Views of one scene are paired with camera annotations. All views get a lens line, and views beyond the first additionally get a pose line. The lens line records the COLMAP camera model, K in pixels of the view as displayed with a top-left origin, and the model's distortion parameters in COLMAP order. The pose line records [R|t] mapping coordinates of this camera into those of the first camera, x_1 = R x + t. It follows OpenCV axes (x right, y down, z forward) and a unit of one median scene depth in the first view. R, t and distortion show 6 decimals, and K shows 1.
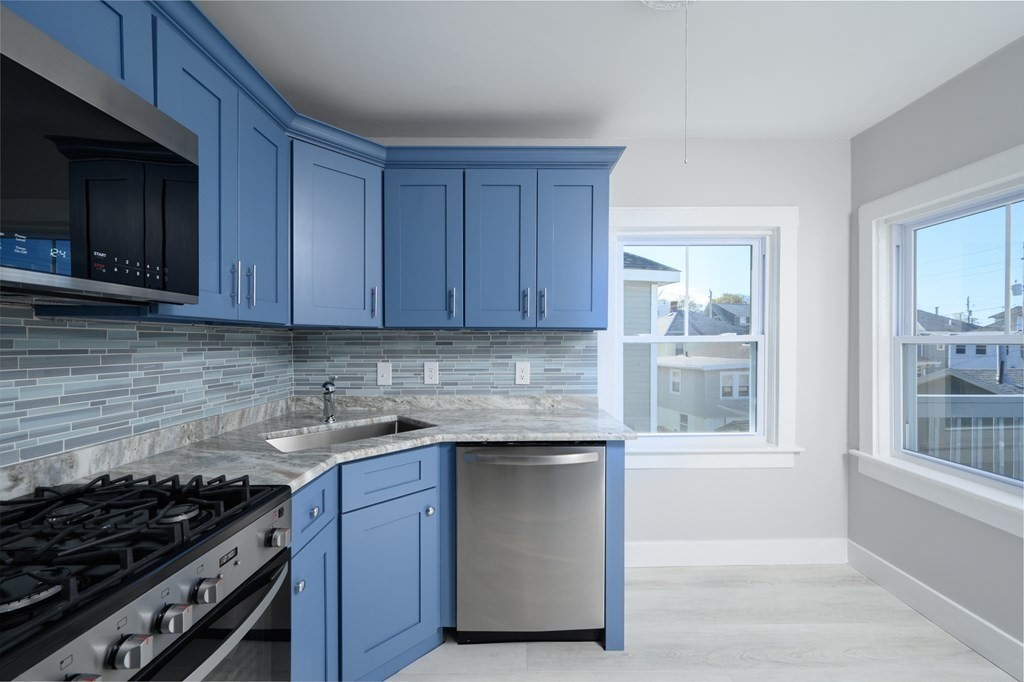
lens RADIAL K [[400.1, 0, 515.1], [0, 400.1, 344.3], [0, 0, 1]] dist [-0.000425, -0.000069]
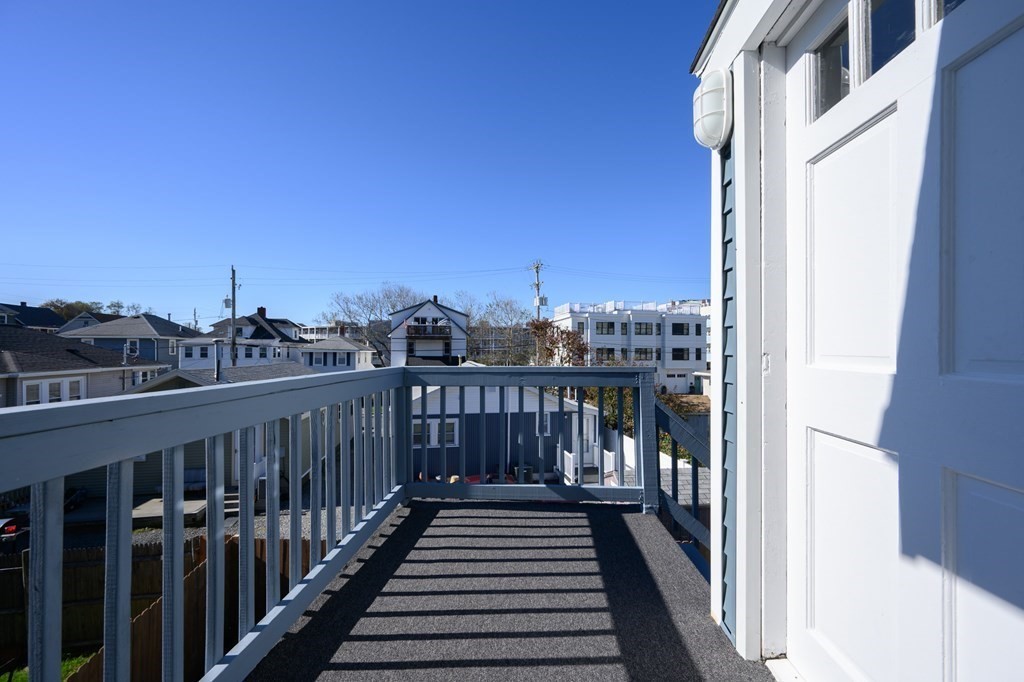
lens RADIAL K [[413.1, 0, 511.8], [0, 413.1, 350.5], [0, 0, 1]] dist [0.000125, -0.000003]
pose [[0.069525, -0.000881, 0.997580, 0.785076], [0.001926, 0.999998, 0.000749, 0.086777], [-0.997578, 0.001869, 0.069527, 0.651818]]
